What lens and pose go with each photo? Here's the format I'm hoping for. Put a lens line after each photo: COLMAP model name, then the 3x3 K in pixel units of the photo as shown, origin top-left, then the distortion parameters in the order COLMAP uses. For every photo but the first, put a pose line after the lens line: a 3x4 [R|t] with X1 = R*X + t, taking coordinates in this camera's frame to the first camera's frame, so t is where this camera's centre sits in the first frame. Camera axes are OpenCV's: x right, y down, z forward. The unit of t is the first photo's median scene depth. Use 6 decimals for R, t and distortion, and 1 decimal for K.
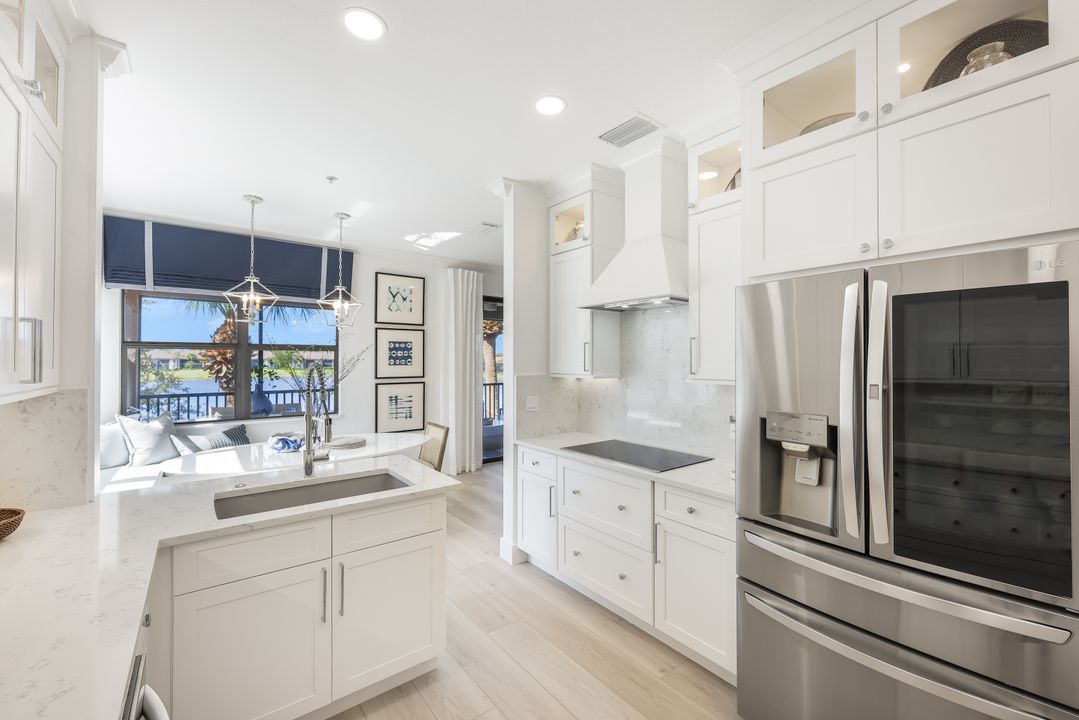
lens RADIAL K [[445.7, 0, 535.7], [0, 445.7, 357.5], [0, 0, 1]] dist [0.009222, 0.000104]
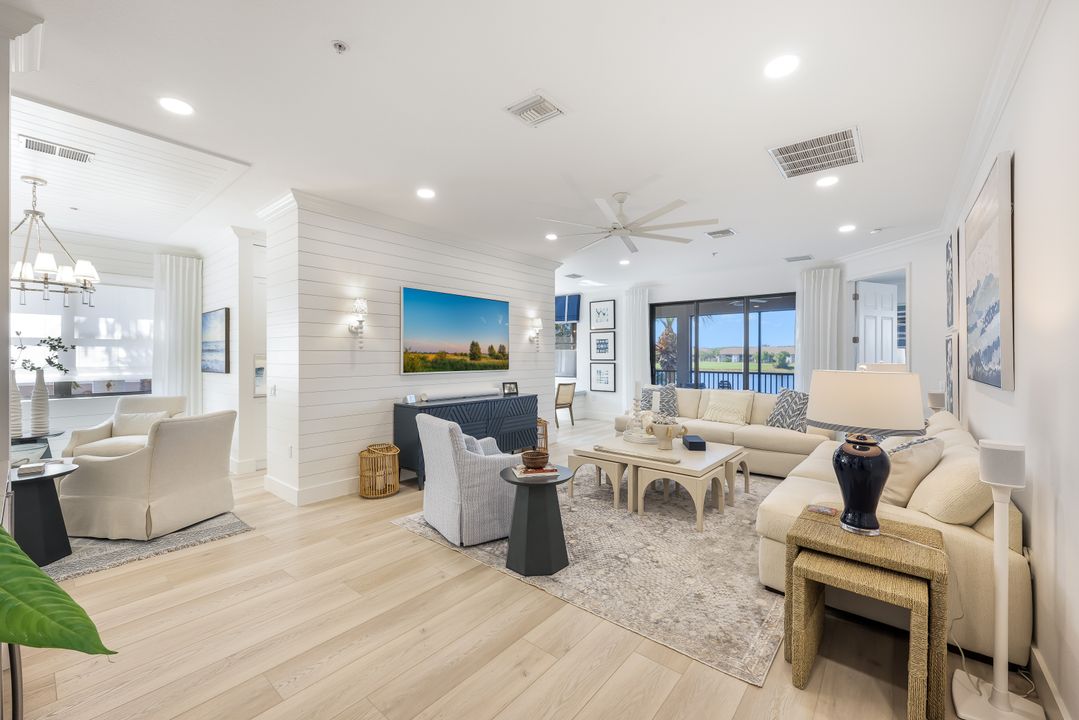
lens RADIAL K [[432.6, 0, 539.5], [0, 432.6, 360.0], [0, 0, 1]] dist [-0.002934, 0.000447]
pose [[0.222706, 0.005065, -0.974873, 1.297956], [0.009060, 0.999933, 0.007265, 0.030731], [0.974844, -0.010450, 0.222645, 0.389252]]
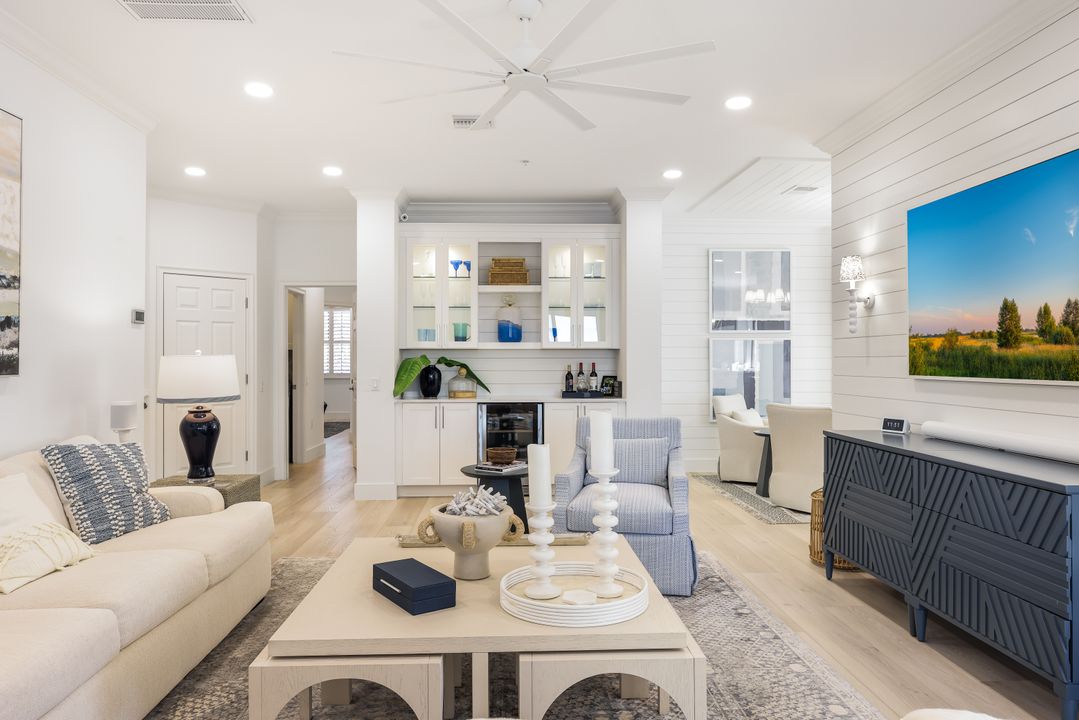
lens RADIAL K [[745.7, 0, 559.4], [0, 745.7, 357.7], [0, 0, 1]] dist [-0.003568, -0.000491]
pose [[-0.829380, -0.000004, 0.558685, 0.238513], [-0.005776, 0.999947, -0.008568, 0.049940], [-0.558655, -0.010333, -0.829336, 1.174233]]
